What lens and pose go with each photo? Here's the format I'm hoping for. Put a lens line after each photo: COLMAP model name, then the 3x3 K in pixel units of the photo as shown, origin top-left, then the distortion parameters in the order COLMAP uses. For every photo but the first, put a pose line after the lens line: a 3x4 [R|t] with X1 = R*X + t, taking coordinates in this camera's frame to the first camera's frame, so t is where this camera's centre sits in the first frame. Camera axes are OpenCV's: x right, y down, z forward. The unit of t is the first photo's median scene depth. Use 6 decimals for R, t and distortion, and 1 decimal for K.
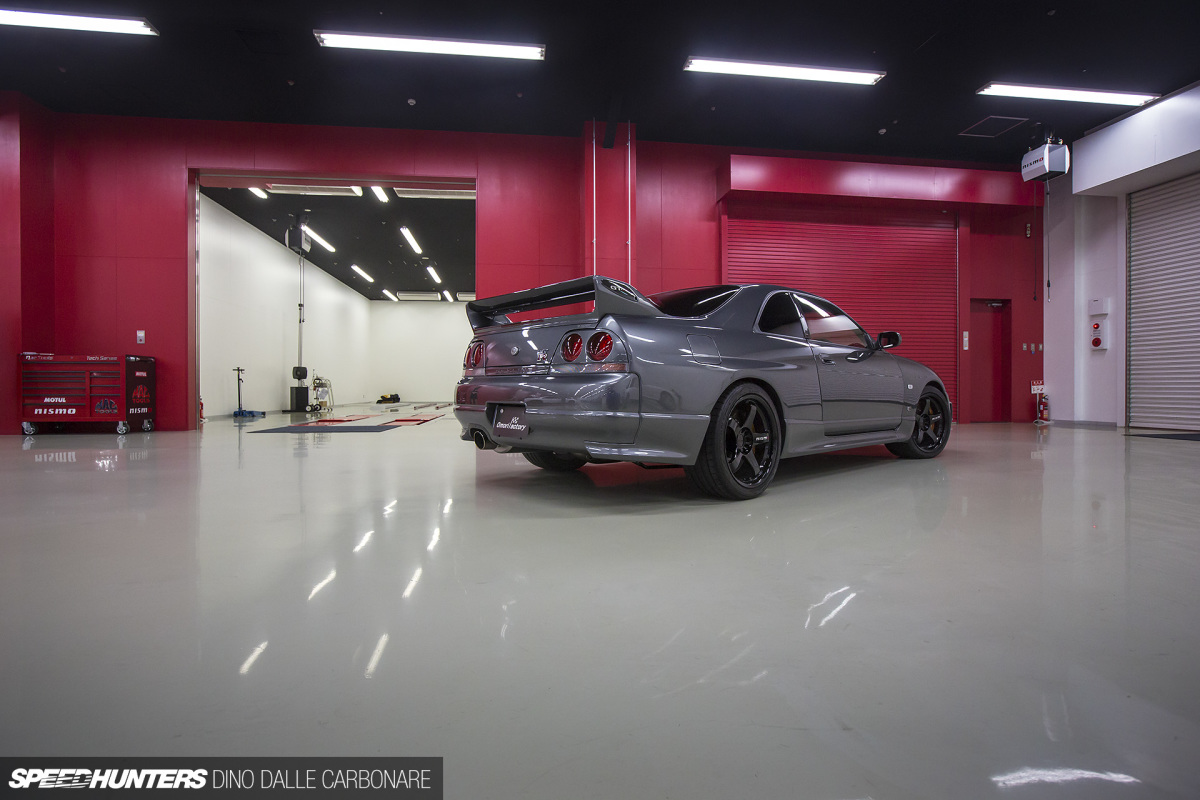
lens RADIAL K [[598.8, 0, 599.7], [0, 598.8, 396.6], [0, 0, 1]] dist [-0.049355, 0.030581]
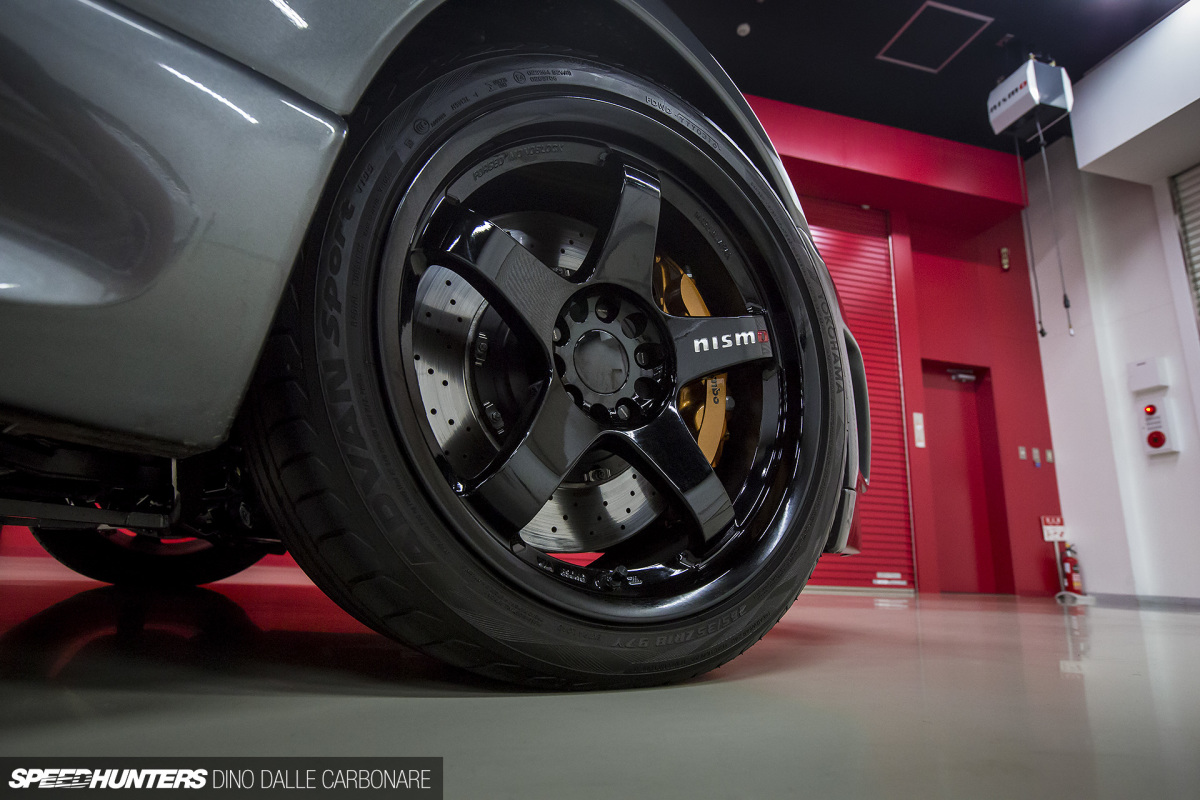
lens RADIAL K [[669.0, 0, 600.0], [0, 669.0, 400.0], [0, 0, 1]] dist [-0.043780, 0.039382]
pose [[0.992855, 0.068401, 0.097775, 0.294621], [-0.040843, 0.964706, -0.260143, 0.048834], [-0.112118, 0.254291, 0.960607, 0.483371]]
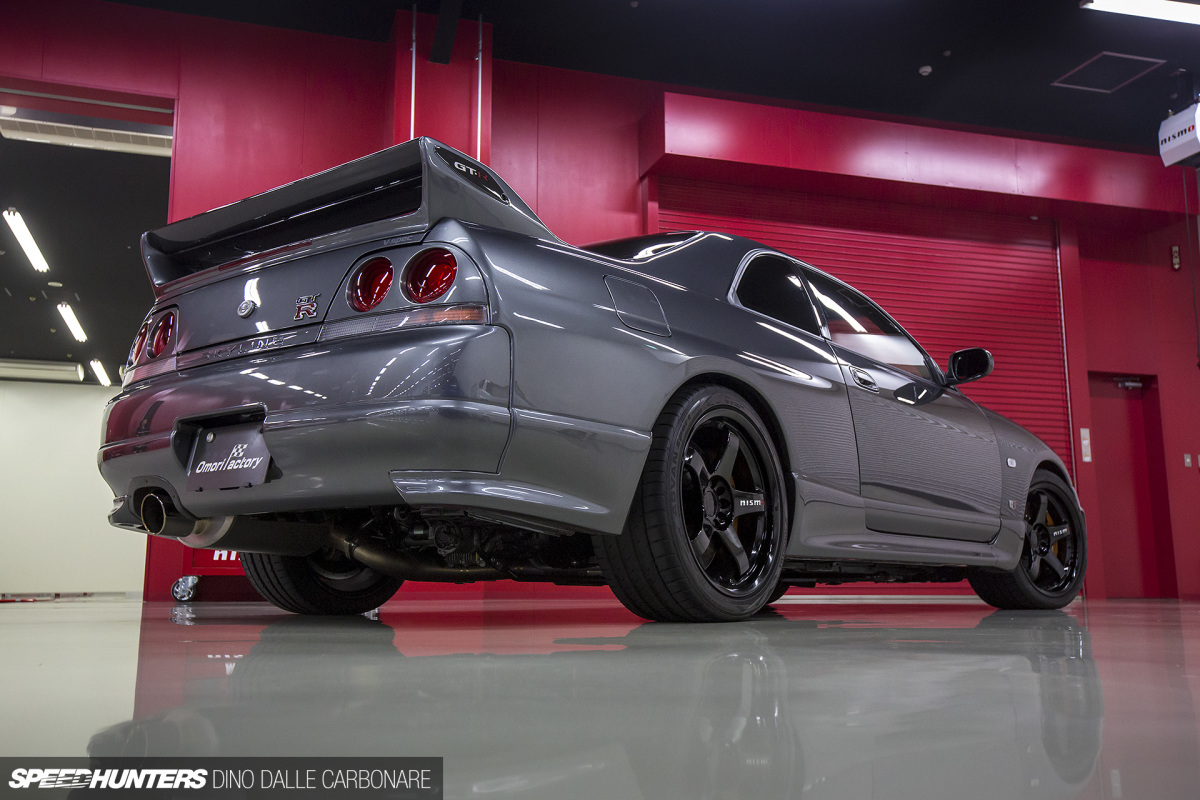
lens RADIAL K [[1142.1, 0, 596.2], [0, 1142.1, 398.3], [0, 0, 1]] dist [0.014763, 0.096427]
pose [[0.986394, 0.029049, 0.161810, -0.004348], [0.000274, 0.983974, -0.178313, 0.056595], [-0.164397, 0.175931, 0.970578, 0.029781]]
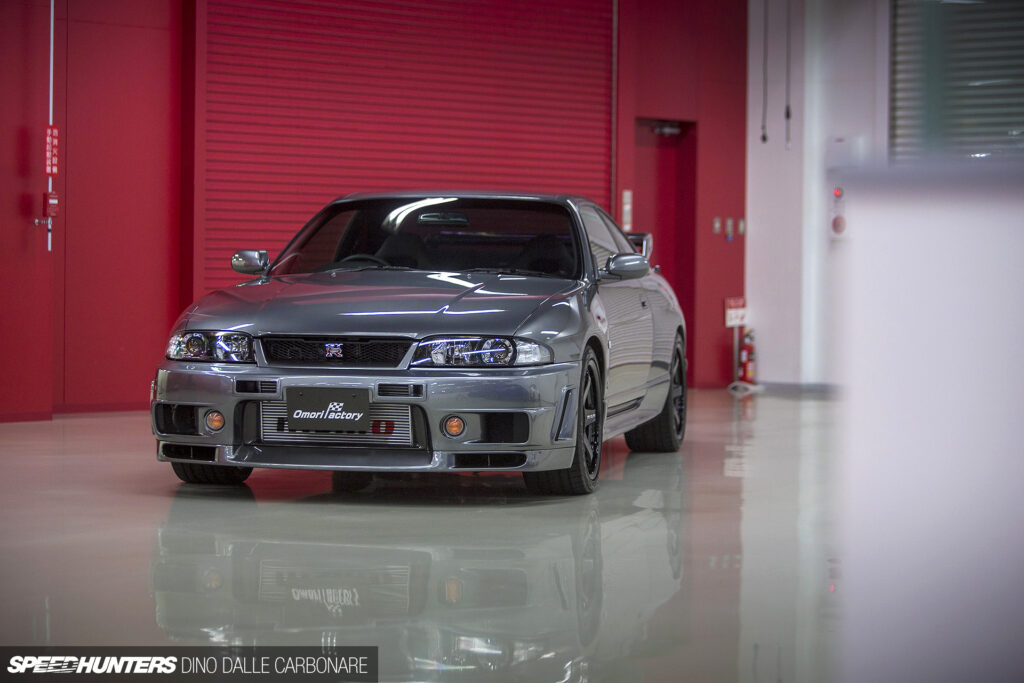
lens RADIAL K [[2641.8, 0, 512.0], [0, 2641.8, 341.5], [0, 0, 1]] dist [-0.045174, 0.134212]
pose [[0.781610, -0.004311, 0.623752, -0.769654], [-0.006817, 0.999857, 0.015452, -0.026636], [-0.623730, -0.016329, 0.781469, -0.576581]]
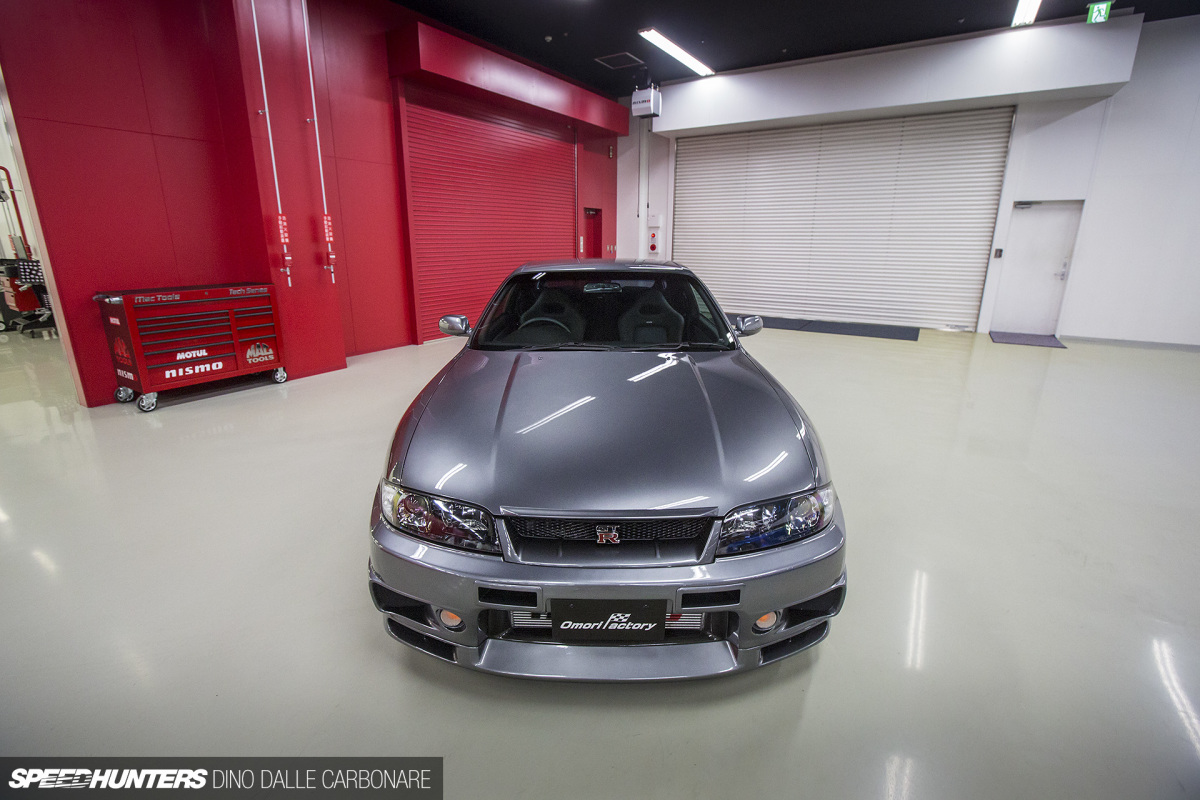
lens RADIAL K [[540.3, 0, 589.7], [0, 540.3, 394.0], [0, 0, 1]] dist [-0.049159, 0.013607]
pose [[0.656119, -0.202212, 0.727062, -0.245849], [0.007502, 0.965132, 0.261655, -0.093429], [-0.754621, -0.166222, 0.634758, 0.254114]]
